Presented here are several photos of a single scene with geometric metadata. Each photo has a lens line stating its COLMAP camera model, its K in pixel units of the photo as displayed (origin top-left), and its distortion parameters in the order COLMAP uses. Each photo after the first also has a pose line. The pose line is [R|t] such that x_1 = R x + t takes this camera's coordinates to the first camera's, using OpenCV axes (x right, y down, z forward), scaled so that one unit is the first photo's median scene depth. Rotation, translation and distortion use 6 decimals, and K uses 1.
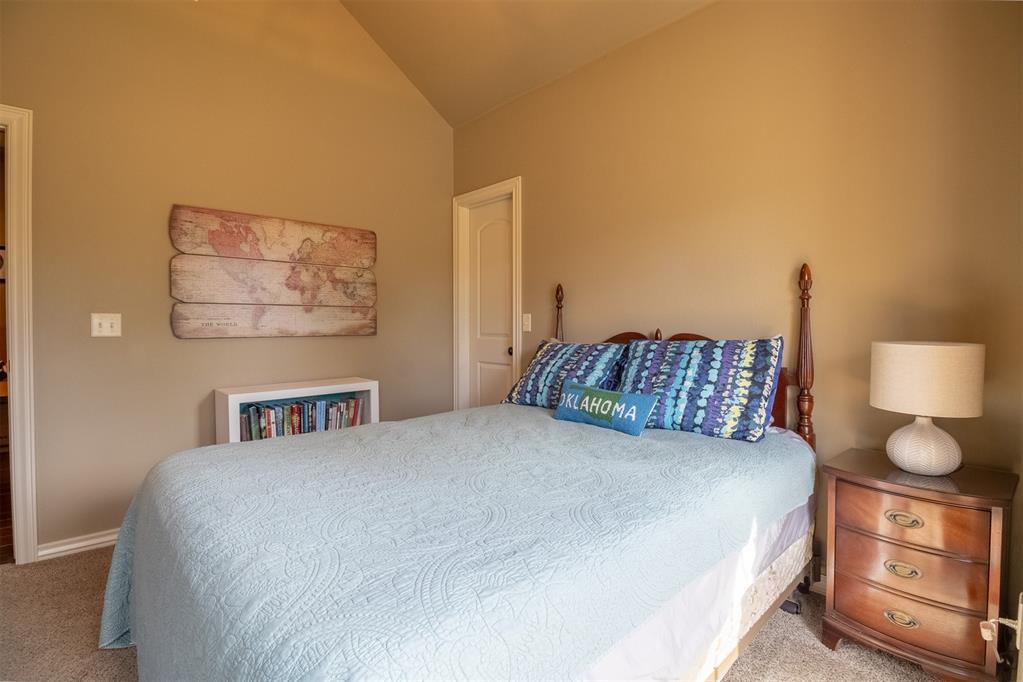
lens RADIAL K [[477.9, 0, 520.0], [0, 477.9, 333.6], [0, 0, 1]] dist [0.002116, -0.013563]
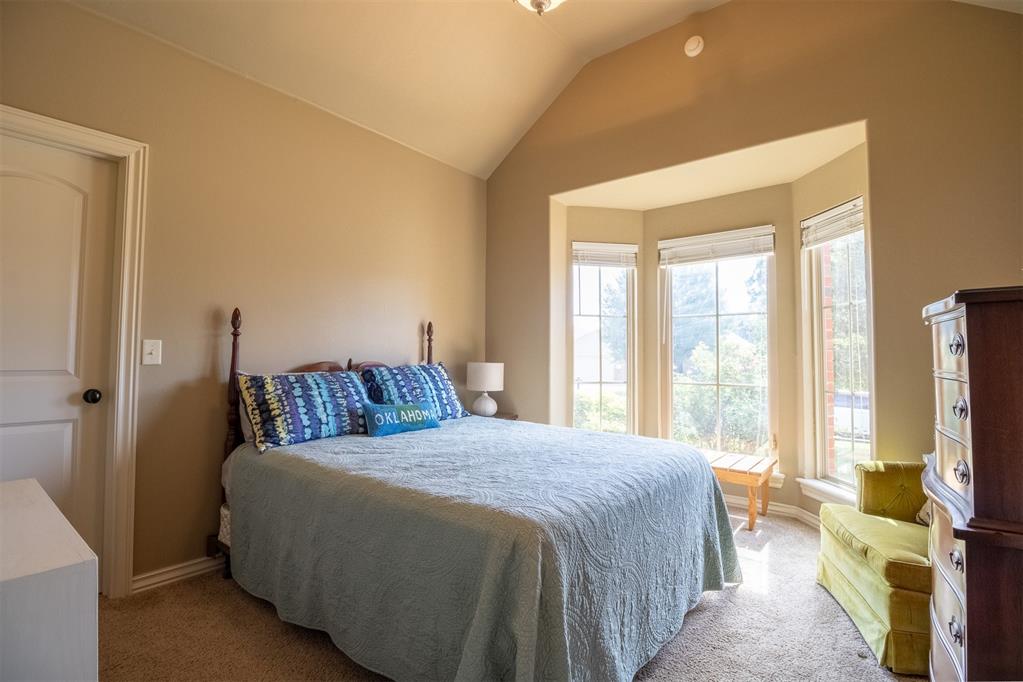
lens RADIAL K [[477.9, 0, 520.0], [0, 477.9, 333.6], [0, 0, 1]] dist [0.002116, -0.013563]
pose [[-0.153705, 0.038517, 0.987366, -1.008861], [0.011790, 0.999240, -0.037145, -0.022832], [-0.988046, 0.005932, -0.154042, 0.741887]]
